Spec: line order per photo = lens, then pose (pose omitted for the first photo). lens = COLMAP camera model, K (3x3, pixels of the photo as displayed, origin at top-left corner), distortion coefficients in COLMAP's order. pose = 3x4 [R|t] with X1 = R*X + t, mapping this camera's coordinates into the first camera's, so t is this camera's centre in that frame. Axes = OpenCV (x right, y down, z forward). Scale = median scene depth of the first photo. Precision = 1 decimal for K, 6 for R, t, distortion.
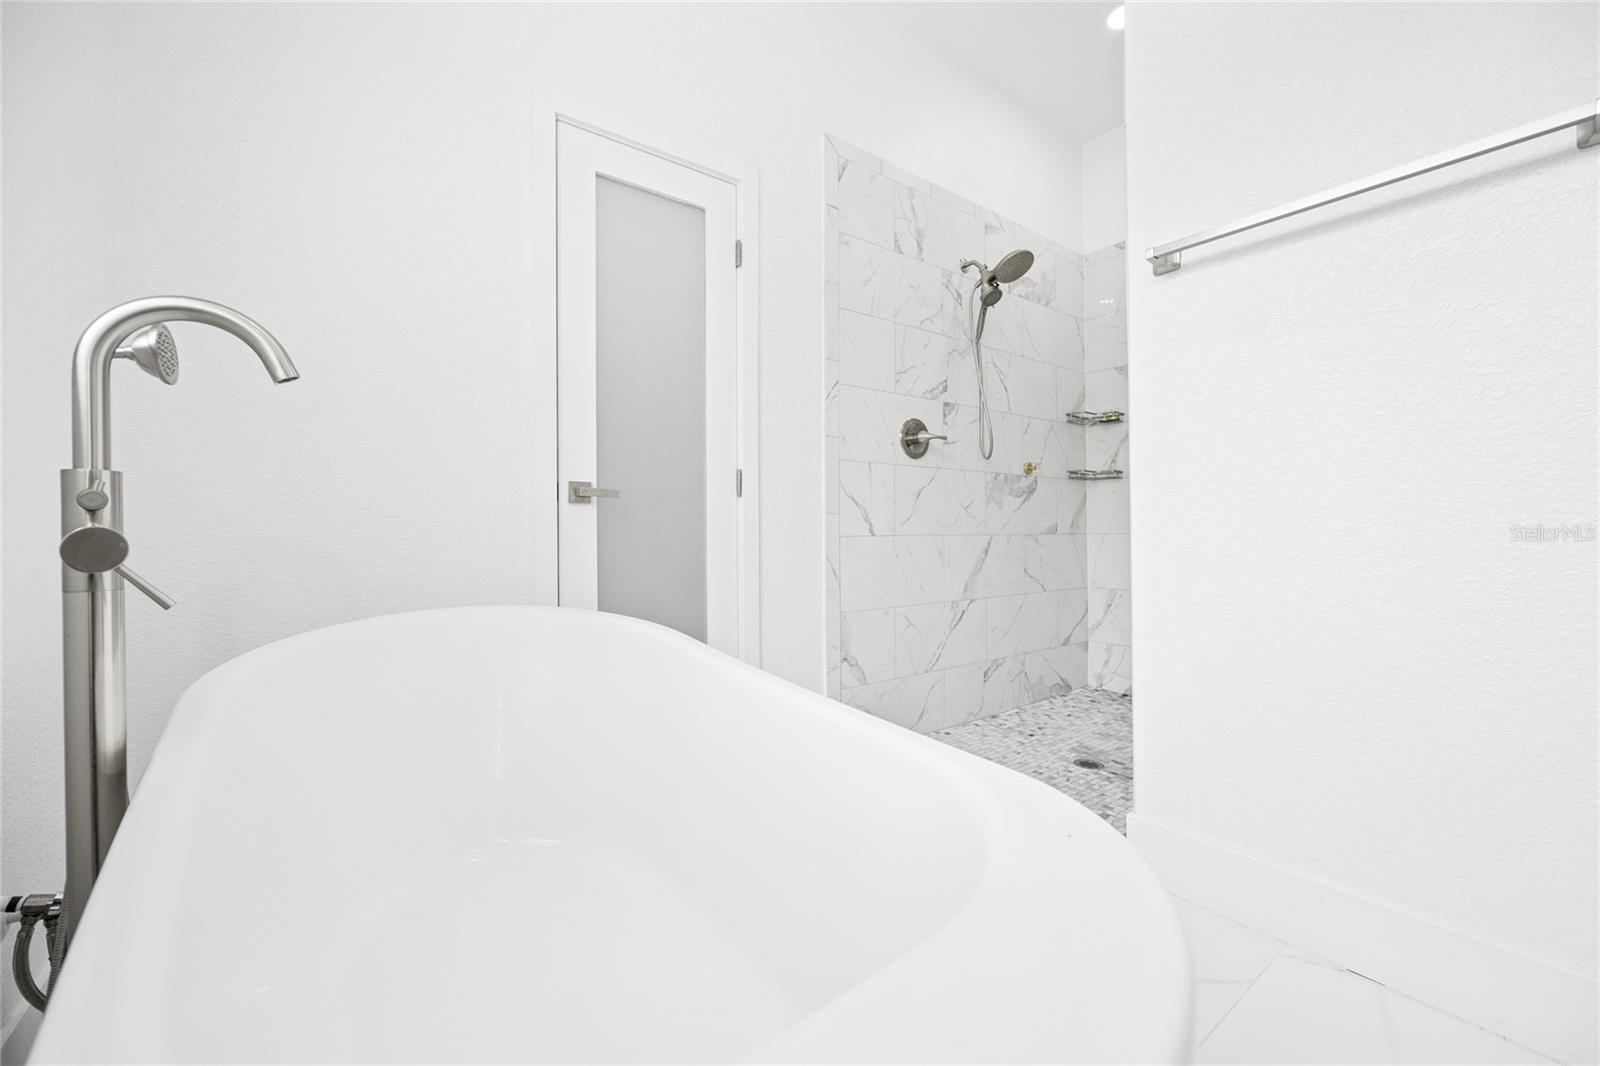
lens RADIAL K [[646.0, 0, 801.3], [0, 646.0, 538.9], [0, 0, 1]] dist [0.002991, 0.000287]
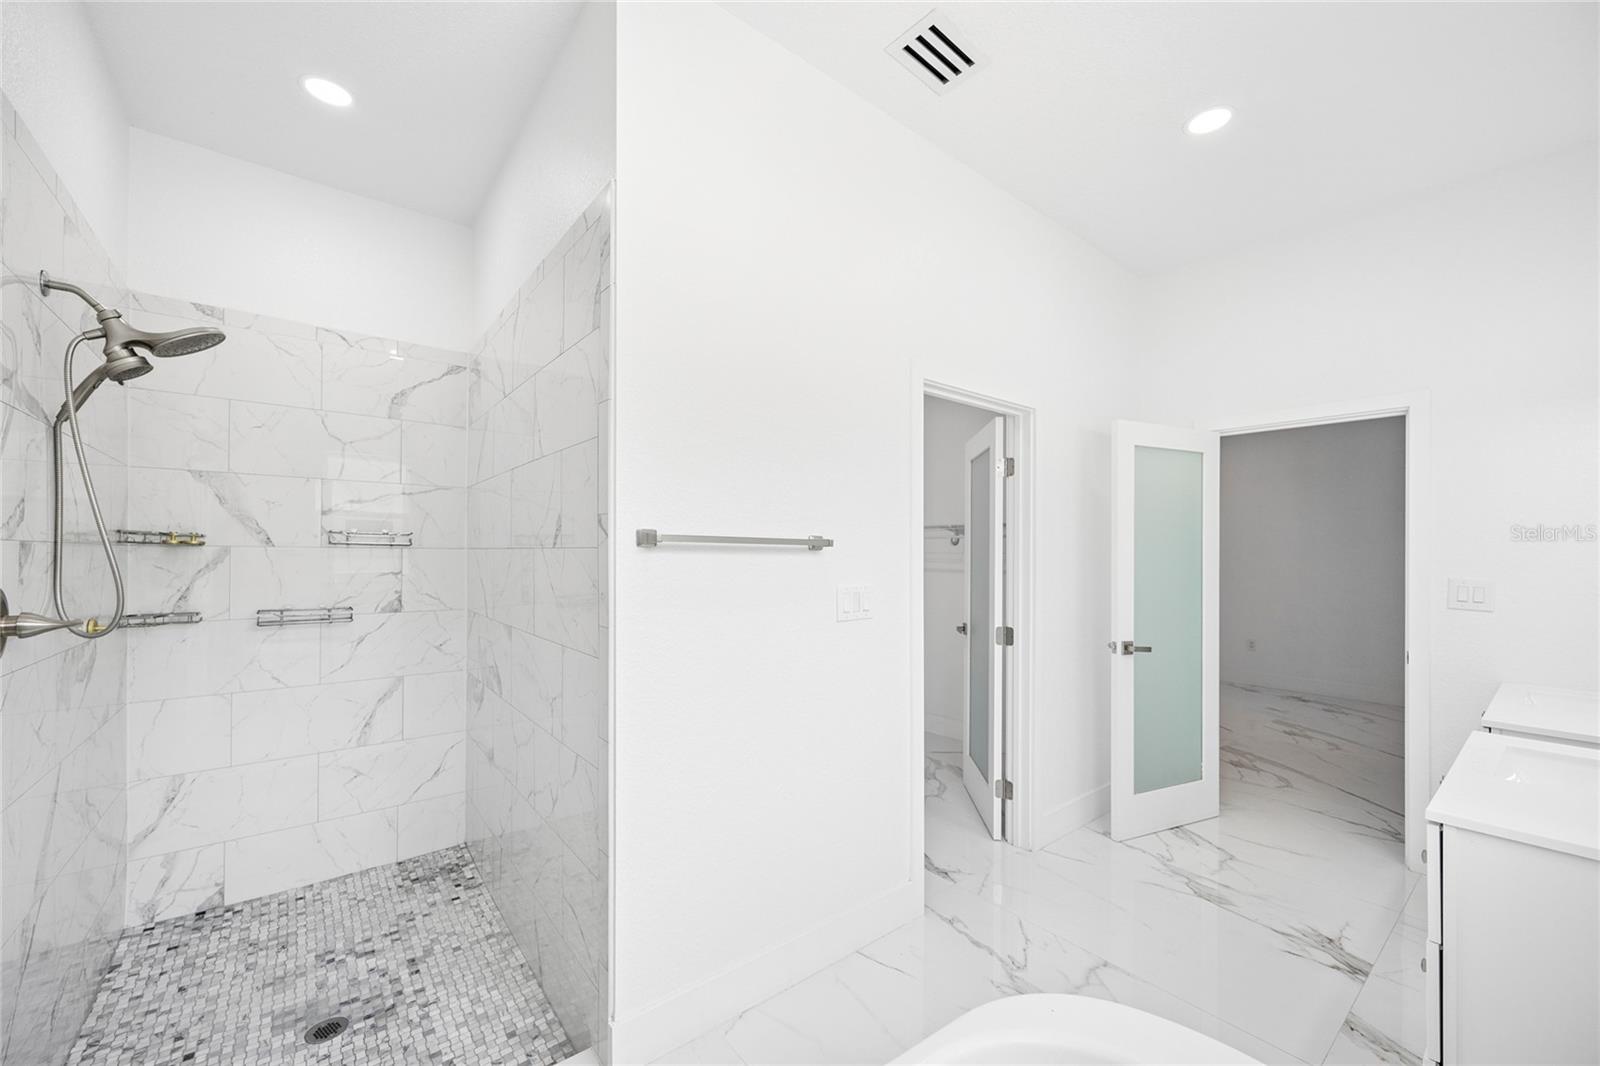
lens RADIAL K [[646.0, 0, 800.8], [0, 646.0, 541.3], [0, 0, 1]] dist [0.002991, 0.000287]
pose [[-0.062964, 0.012127, 0.997942, -0.386446], [-0.010543, 0.999862, -0.012816, -0.242684], [-0.997960, -0.011328, -0.062827, 0.469638]]
